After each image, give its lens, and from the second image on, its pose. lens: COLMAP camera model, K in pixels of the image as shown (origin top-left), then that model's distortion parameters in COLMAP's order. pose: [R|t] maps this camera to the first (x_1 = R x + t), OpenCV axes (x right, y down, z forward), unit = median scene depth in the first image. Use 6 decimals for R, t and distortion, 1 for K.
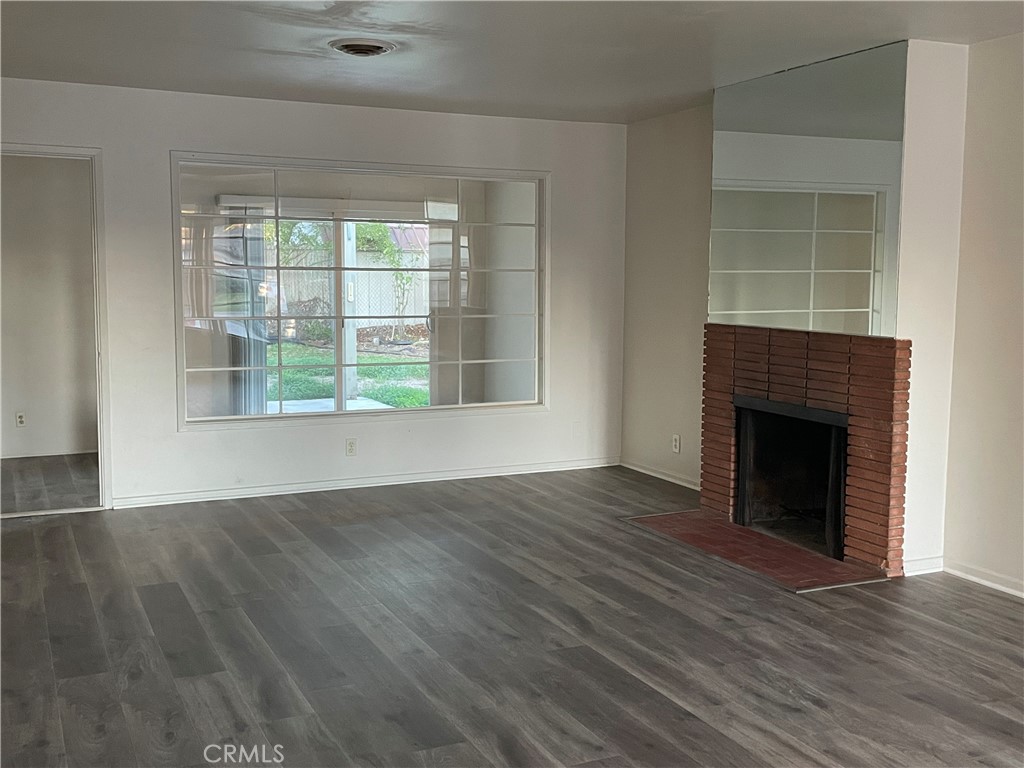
lens RADIAL K [[1103.4, 0, 512.0], [0, 1103.4, 384.0], [0, 0, 1]] dist [0.065957, -0.018821]
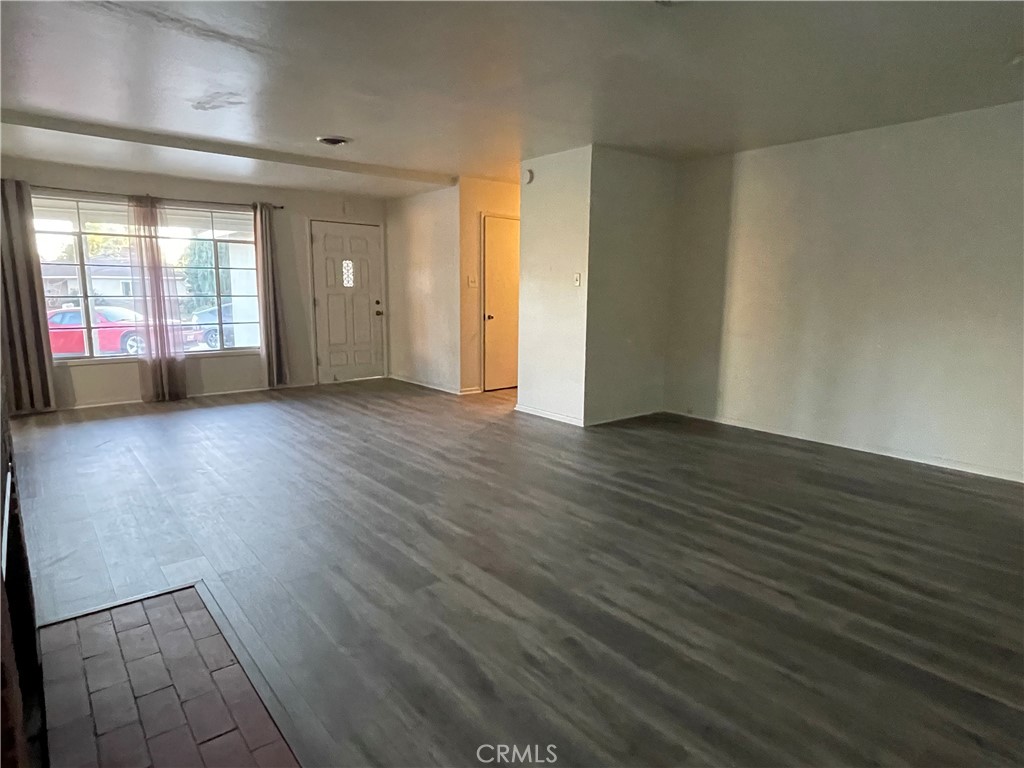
lens RADIAL K [[573.1, 0, 512.0], [0, 573.1, 384.0], [0, 0, 1]] dist [0.003212, 0.001795]
pose [[-0.964752, 0.024465, -0.262020, 0.100246], [-0.045253, 0.965415, 0.256761, -0.089916], [0.259239, 0.259568, -0.930279, 1.187179]]
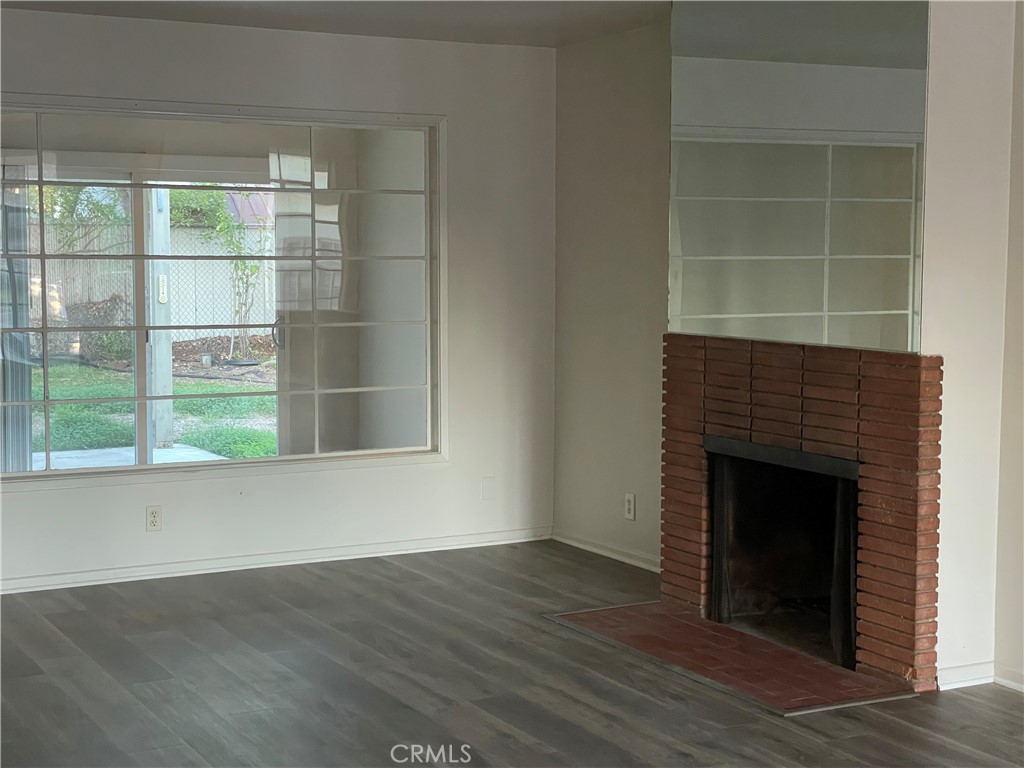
lens RADIAL K [[1639.1, 0, 507.9], [0, 1639.1, 385.4], [0, 0, 1]] dist [0.102221, 0.034224]
pose [[0.998489, -0.008478, 0.054296, 0.020176], [0.009671, 0.999717, -0.021749, -0.000418], [-0.054096, 0.022241, 0.998288, -0.031721]]
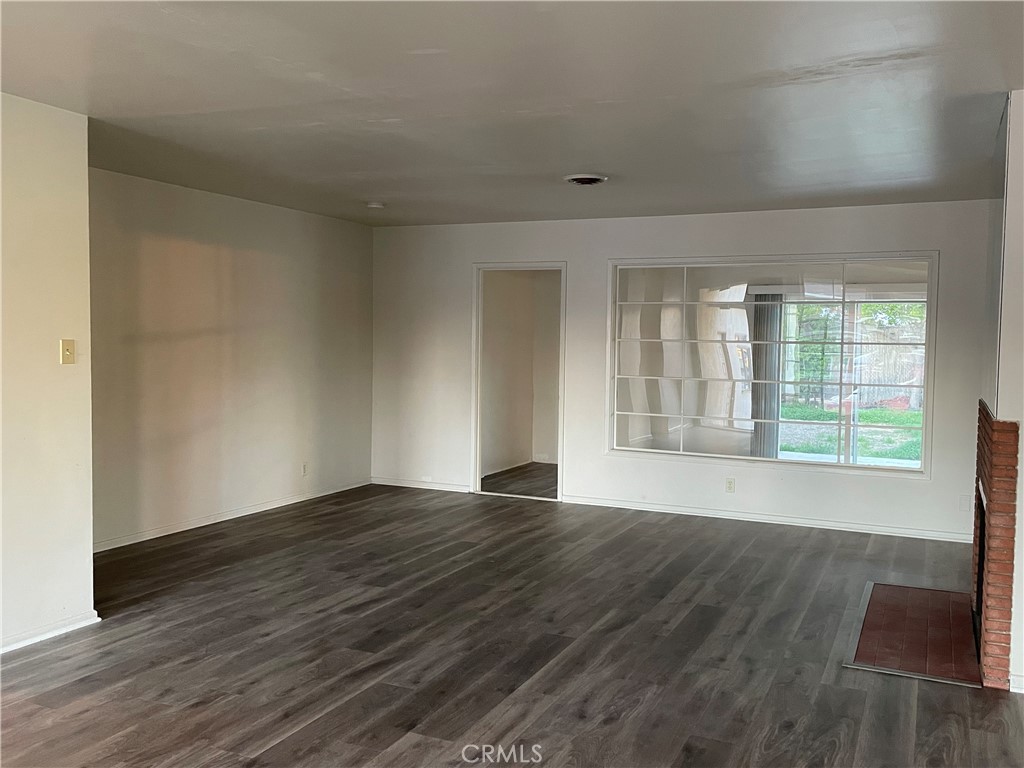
lens RADIAL K [[891.5, 0, 512.0], [0, 891.5, 384.0], [0, 0, 1]] dist [0.091677, -0.095594]
pose [[0.640478, 0.041891, -0.766833, 0.542902], [-0.089559, 0.995772, -0.020405, -0.015827], [0.762737, 0.081746, 0.641522, 0.186826]]
